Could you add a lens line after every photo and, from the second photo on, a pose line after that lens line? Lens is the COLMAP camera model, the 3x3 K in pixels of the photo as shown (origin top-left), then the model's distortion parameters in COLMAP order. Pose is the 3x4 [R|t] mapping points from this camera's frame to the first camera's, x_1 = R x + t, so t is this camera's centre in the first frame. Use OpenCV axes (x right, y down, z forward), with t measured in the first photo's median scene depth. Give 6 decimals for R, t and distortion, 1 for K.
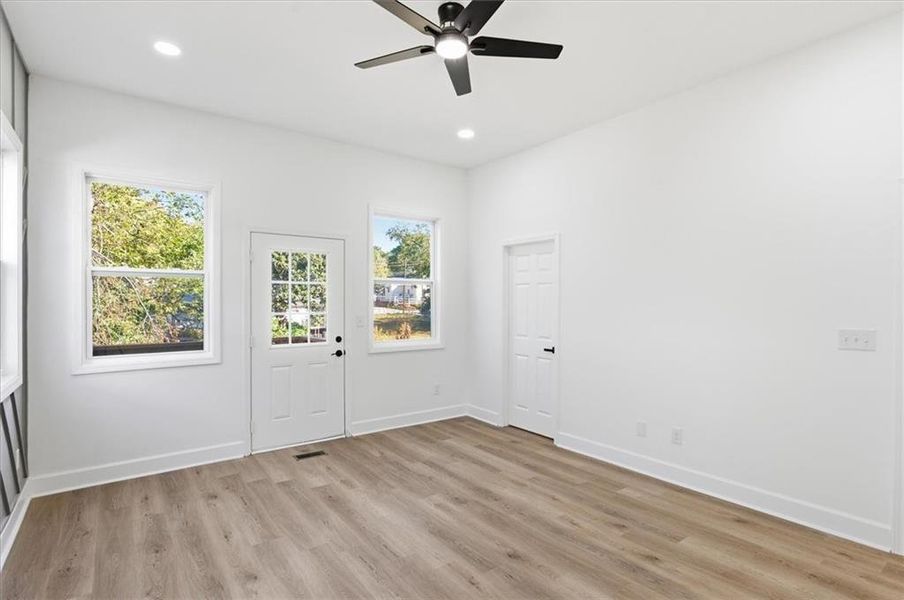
lens RADIAL K [[450.7, 0, 450.7], [0, 450.7, 299.8], [0, 0, 1]] dist [-0.002731, -0.001513]
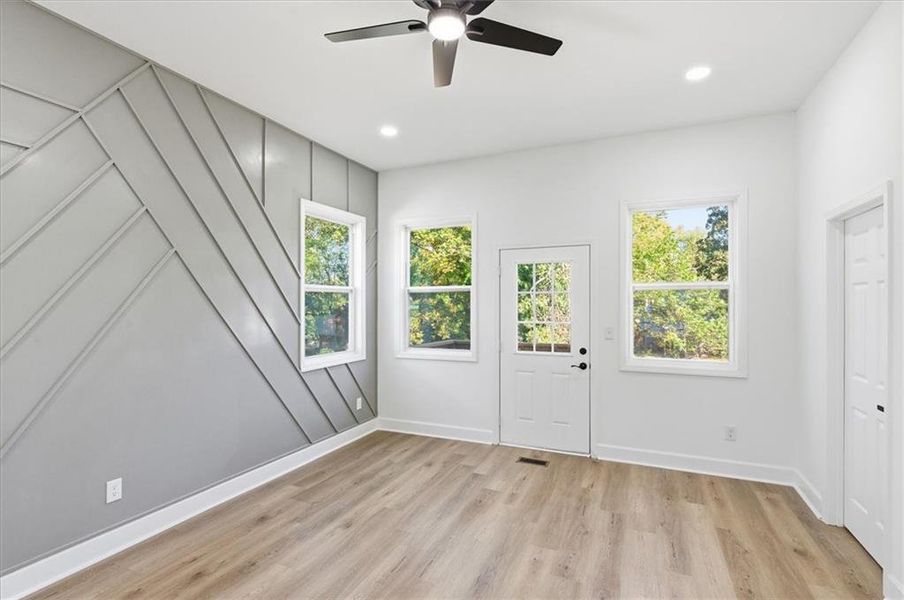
lens RADIAL K [[419.1, 0, 452.0], [0, 419.1, 303.7], [0, 0, 1]] dist [-0.008101, 0.000435]
pose [[0.505770, -0.005779, -0.862649, 0.433027], [0.000494, 0.999979, -0.006409, -0.007811], [0.862668, 0.002816, 0.505762, 0.374227]]
